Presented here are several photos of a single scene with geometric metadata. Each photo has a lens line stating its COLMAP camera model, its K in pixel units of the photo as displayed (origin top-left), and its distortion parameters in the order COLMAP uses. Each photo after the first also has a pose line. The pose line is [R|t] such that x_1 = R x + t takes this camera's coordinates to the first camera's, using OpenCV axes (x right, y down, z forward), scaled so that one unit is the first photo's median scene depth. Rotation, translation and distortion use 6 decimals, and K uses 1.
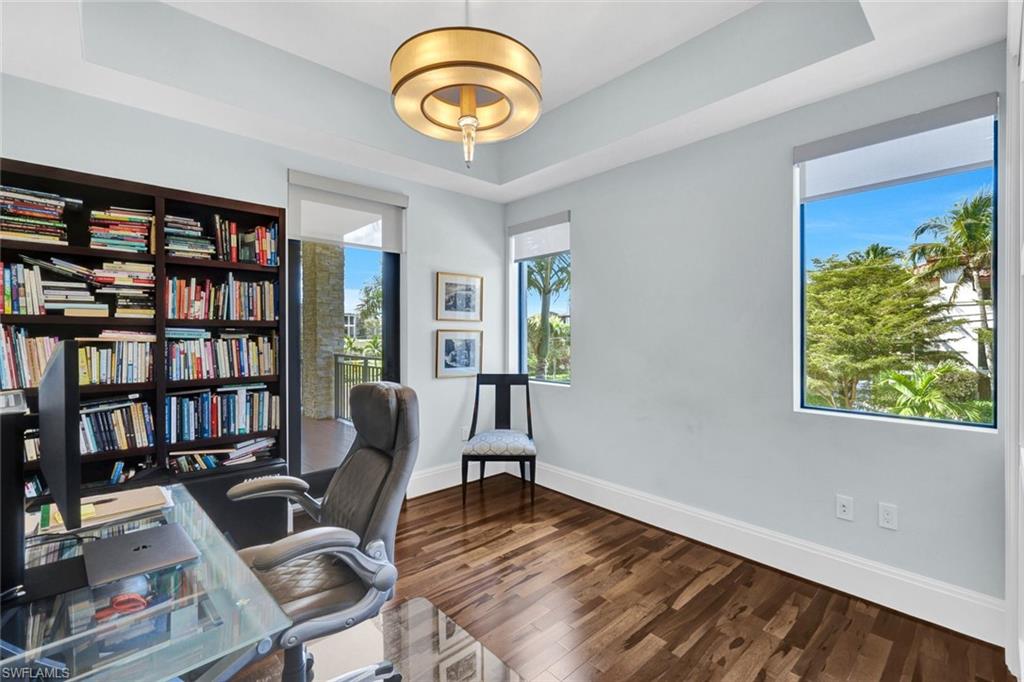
lens RADIAL K [[444.3, 0, 513.2], [0, 444.3, 338.5], [0, 0, 1]] dist [0.000618, 0.000218]
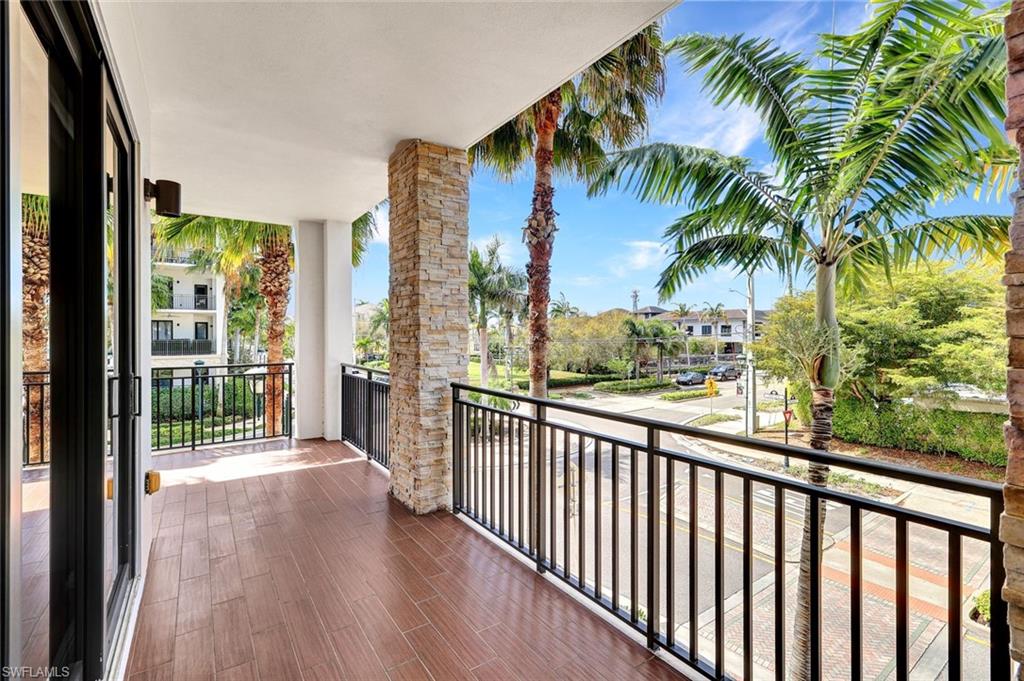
lens RADIAL K [[457.5, 0, 515.6], [0, 457.5, 338.6], [0, 0, 1]] dist [0.002666, -0.000036]
pose [[0.990469, 0.002144, -0.137717, -0.260208], [-0.001930, 0.999997, 0.001687, -0.016160], [0.137721, -0.001405, 0.990470, 0.498303]]
